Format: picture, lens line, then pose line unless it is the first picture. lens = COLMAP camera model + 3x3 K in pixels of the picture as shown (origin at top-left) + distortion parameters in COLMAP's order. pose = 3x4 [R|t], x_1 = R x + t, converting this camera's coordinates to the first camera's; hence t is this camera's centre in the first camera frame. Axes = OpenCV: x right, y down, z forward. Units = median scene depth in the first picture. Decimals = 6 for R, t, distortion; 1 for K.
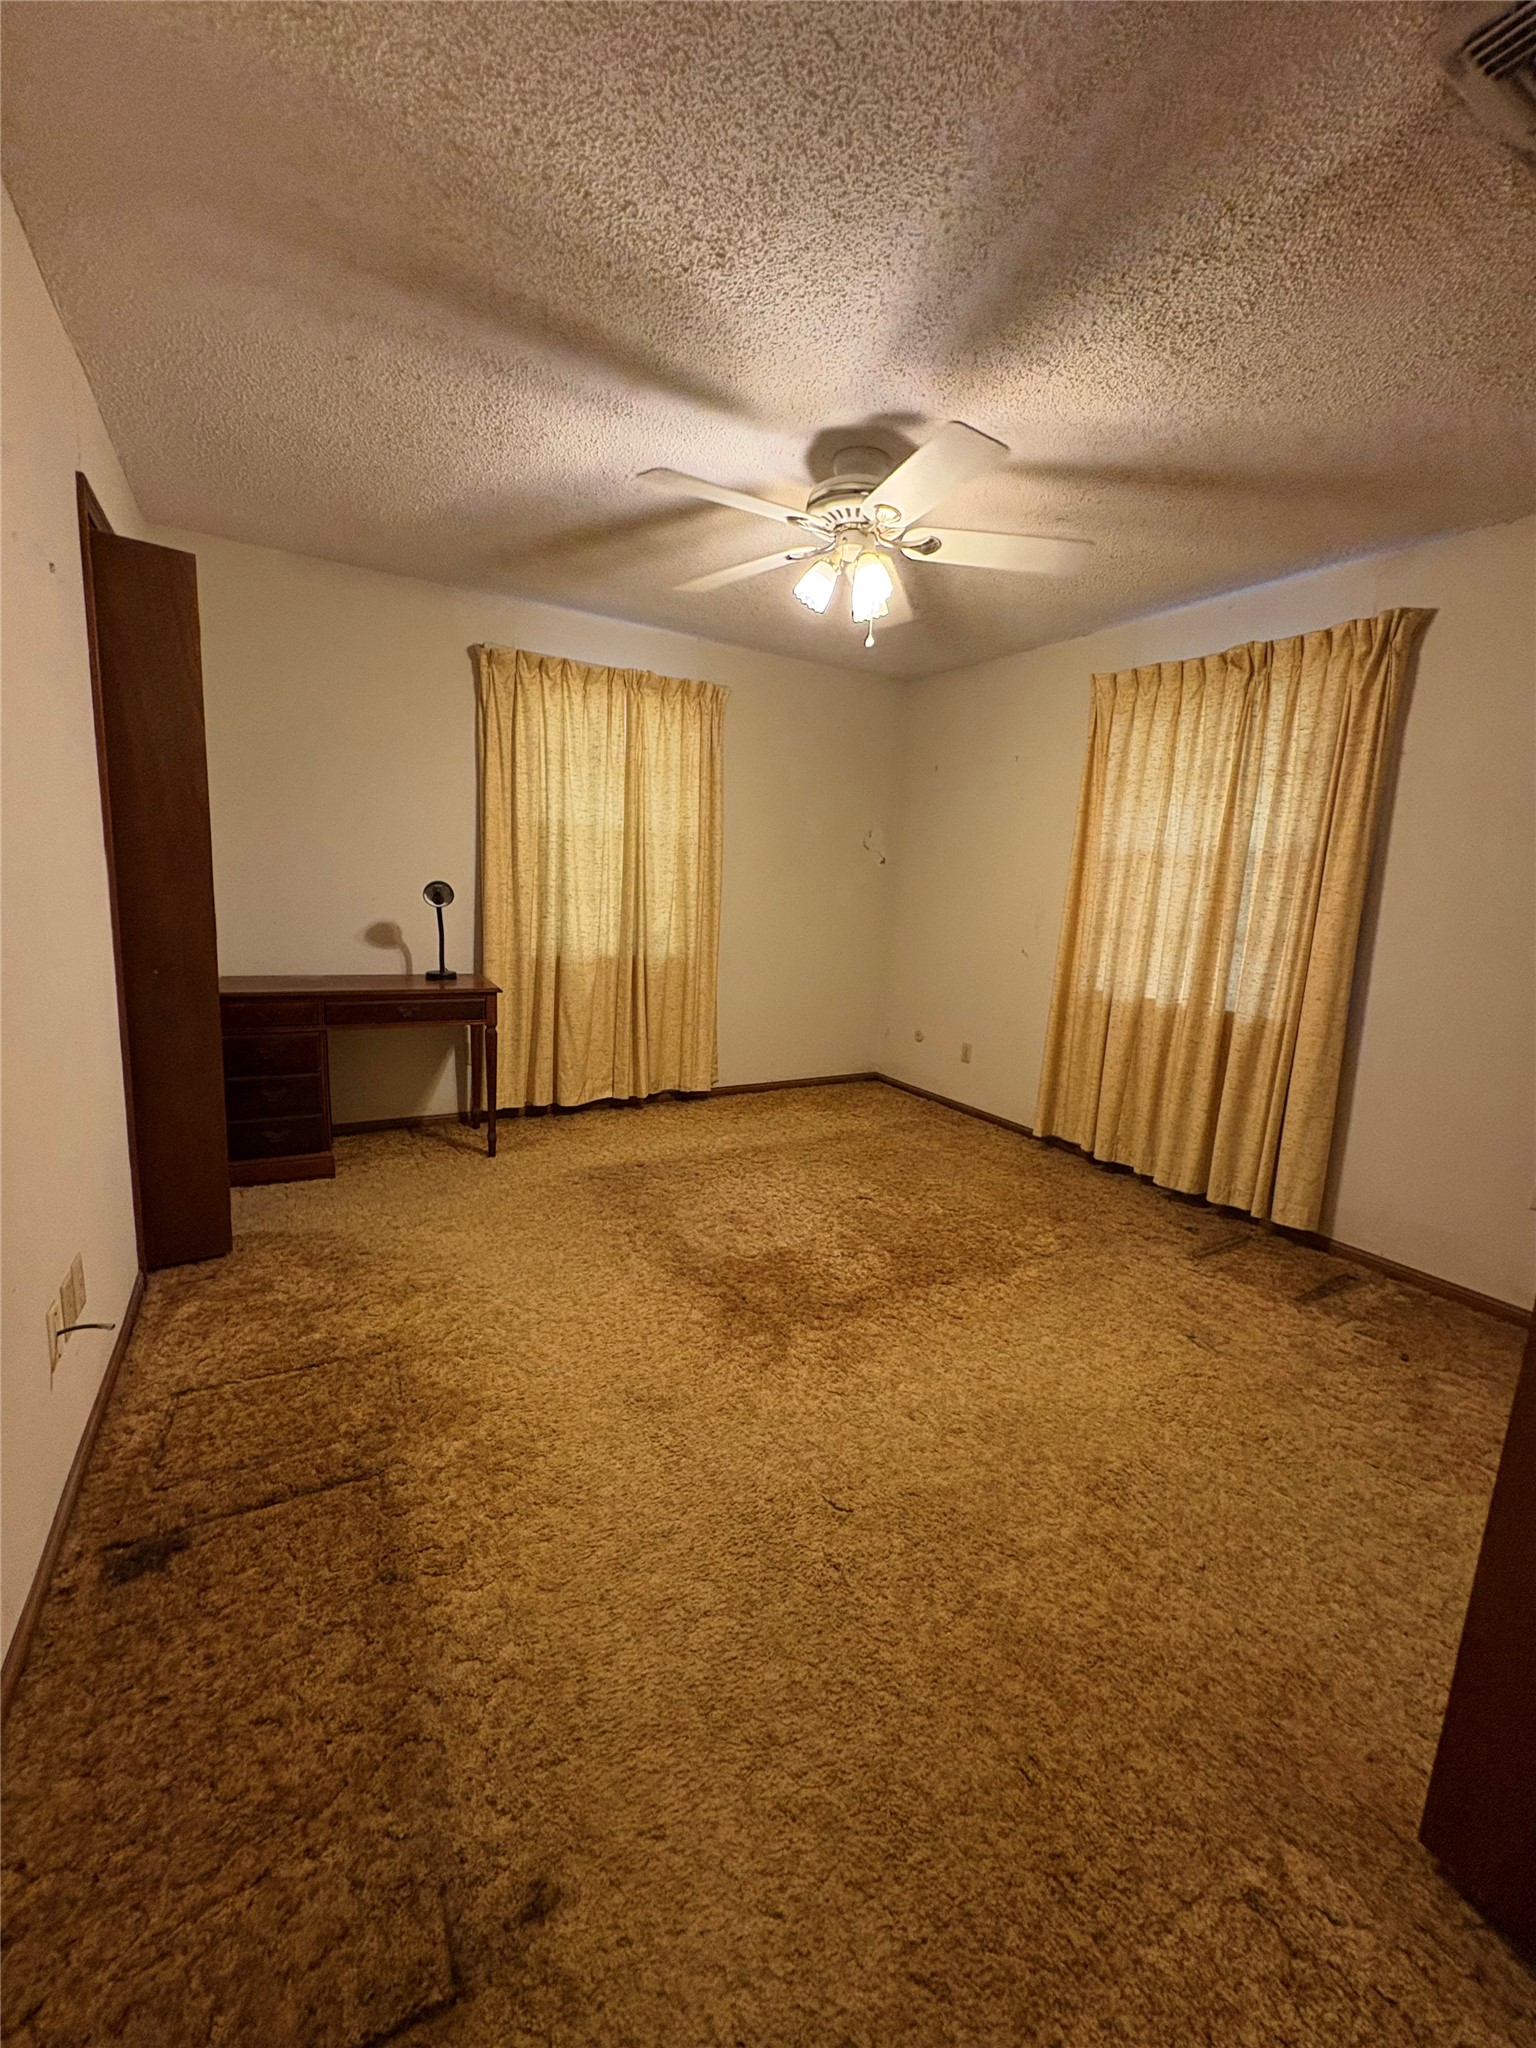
lens RADIAL K [[818.6, 0, 771.9], [0, 818.6, 1029.9], [0, 0, 1]] dist [-0.000431, -0.000352]
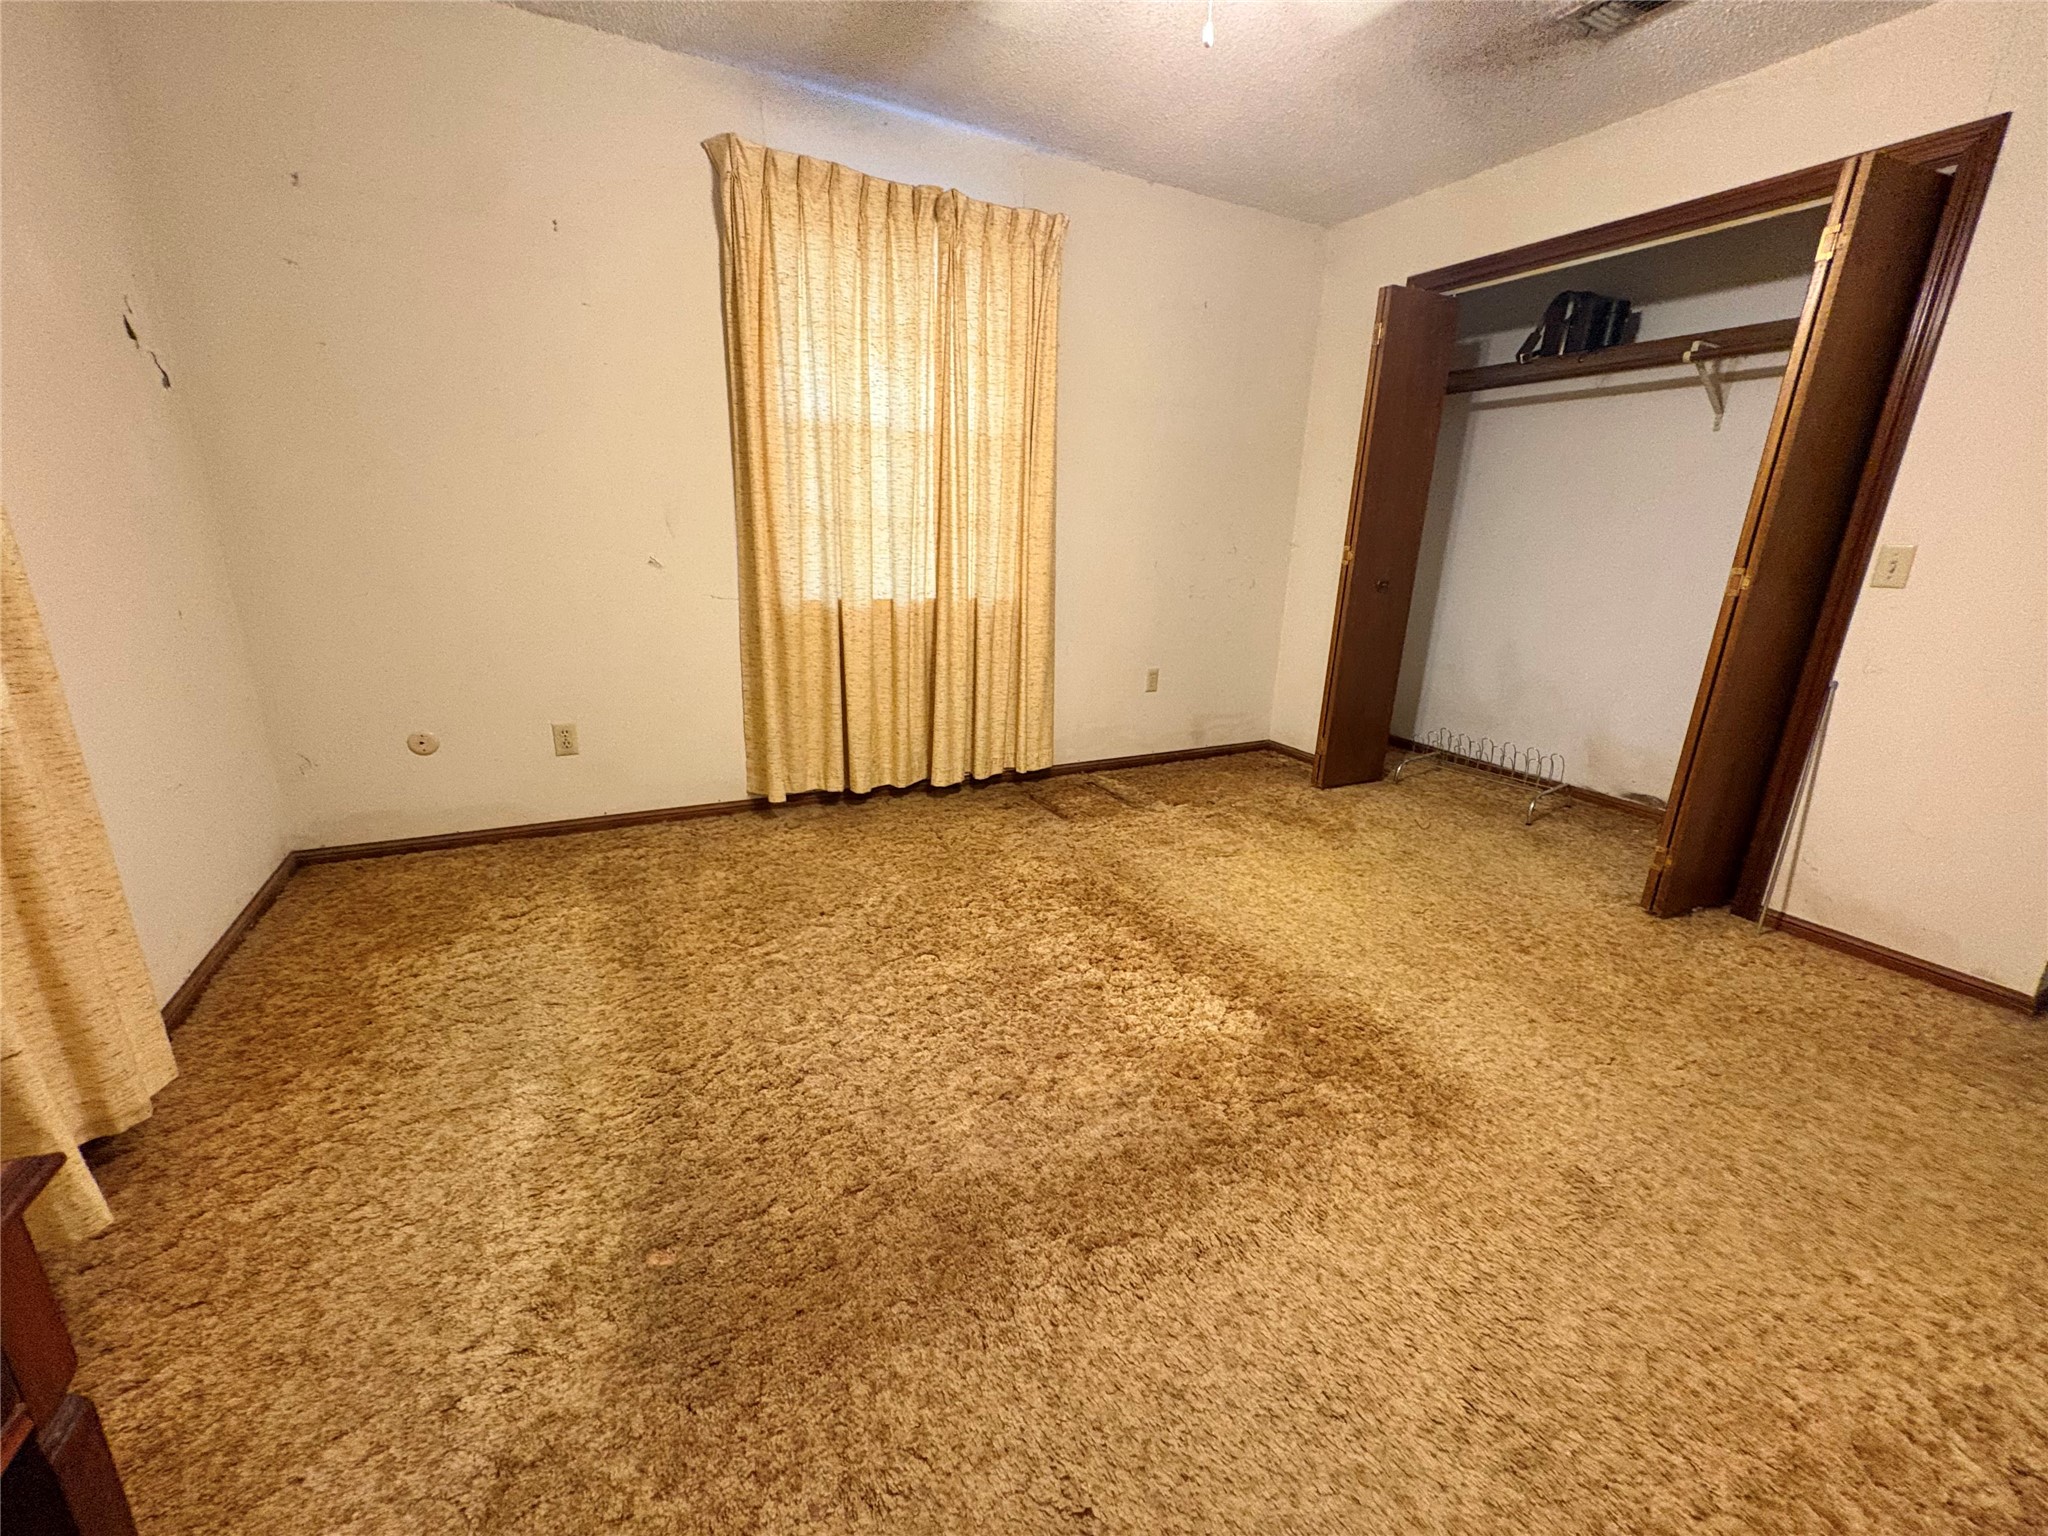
lens RADIAL K [[818.6, 0, 1028.6], [0, 818.6, 766.0], [0, 0, 1]] dist [-0.000431, -0.000352]
pose [[0.057997, -0.335967, 0.940087, -0.447969], [0.143980, 0.934642, 0.325138, -0.141235], [-0.987880, 0.116497, 0.102579, 0.814212]]
